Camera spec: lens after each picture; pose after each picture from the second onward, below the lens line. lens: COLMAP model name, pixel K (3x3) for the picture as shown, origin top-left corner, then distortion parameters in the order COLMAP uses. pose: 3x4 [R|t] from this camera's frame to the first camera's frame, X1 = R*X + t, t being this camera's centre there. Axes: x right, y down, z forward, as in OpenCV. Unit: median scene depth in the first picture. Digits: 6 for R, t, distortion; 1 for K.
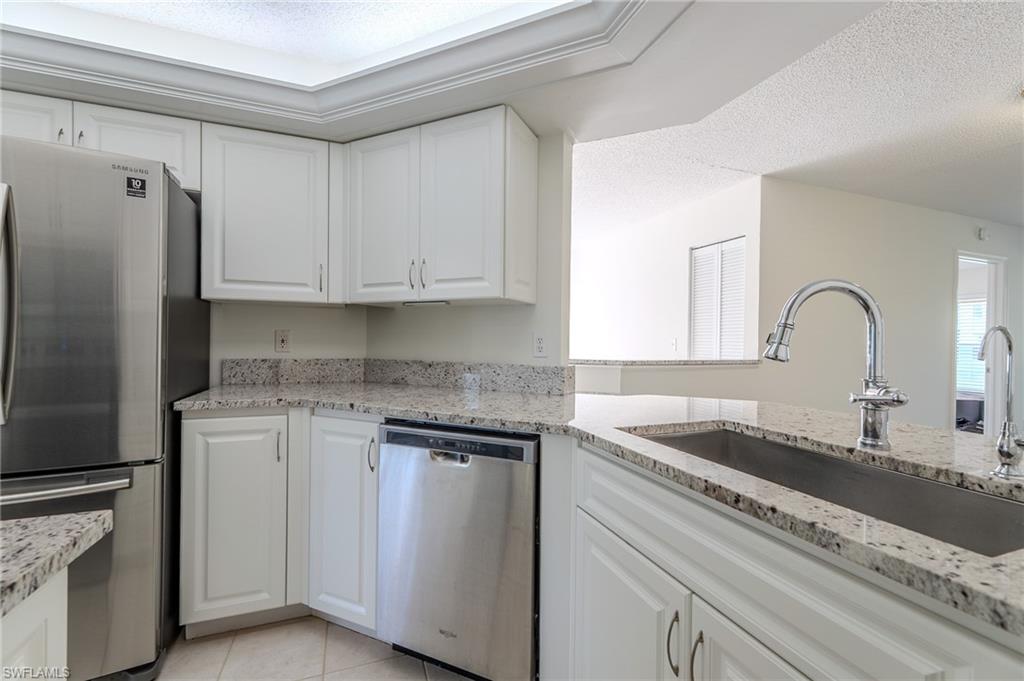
lens RADIAL K [[438.1, 0, 514.2], [0, 438.1, 340.1], [0, 0, 1]] dist [0.003914, -0.000028]
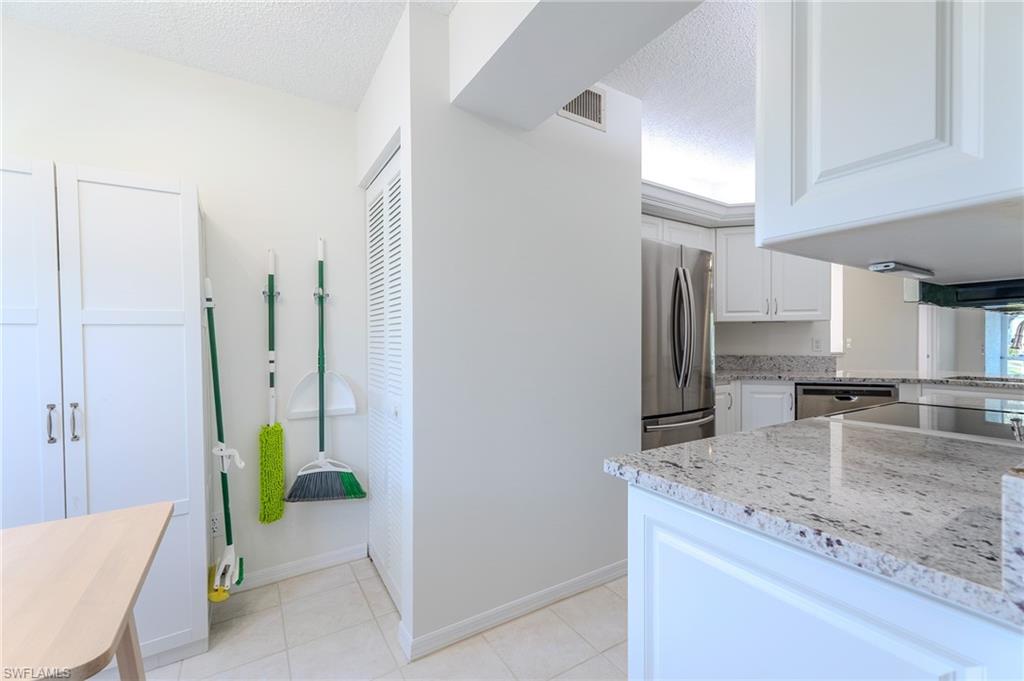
lens RADIAL K [[438.1, 0, 513.5], [0, 438.1, 343.2], [0, 0, 1]] dist [0.003914, -0.000028]
pose [[0.980830, -0.014398, 0.194331, -1.547277], [0.013081, 0.999882, 0.008063, -0.026029], [-0.194424, -0.005367, 0.980903, -0.548740]]
